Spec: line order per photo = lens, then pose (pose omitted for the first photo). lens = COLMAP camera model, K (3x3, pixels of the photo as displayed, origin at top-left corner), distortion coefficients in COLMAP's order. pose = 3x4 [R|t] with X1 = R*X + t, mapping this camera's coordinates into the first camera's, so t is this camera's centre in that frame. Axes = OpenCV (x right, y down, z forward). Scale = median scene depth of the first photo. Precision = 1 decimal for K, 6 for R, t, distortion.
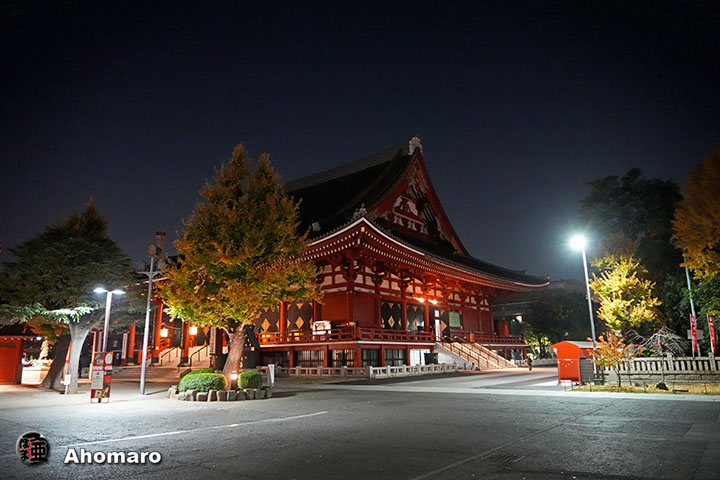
lens RADIAL K [[501.1, 0, 361.1], [0, 501.1, 230.3], [0, 0, 1]] dist [-0.059428, 0.037986]
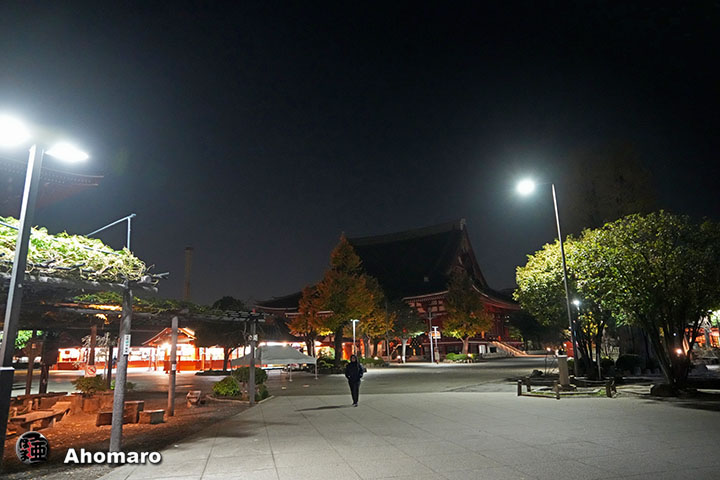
lens RADIAL K [[483.2, 0, 360.0], [0, 483.2, 240.0], [0, 0, 1]] dist [-0.032505, 0.002989]
pose [[0.994584, 0.012069, 0.103233, -0.541911], [-0.014236, 0.999693, 0.020282, -0.192589], [-0.102956, -0.021641, 0.994450, -0.765930]]
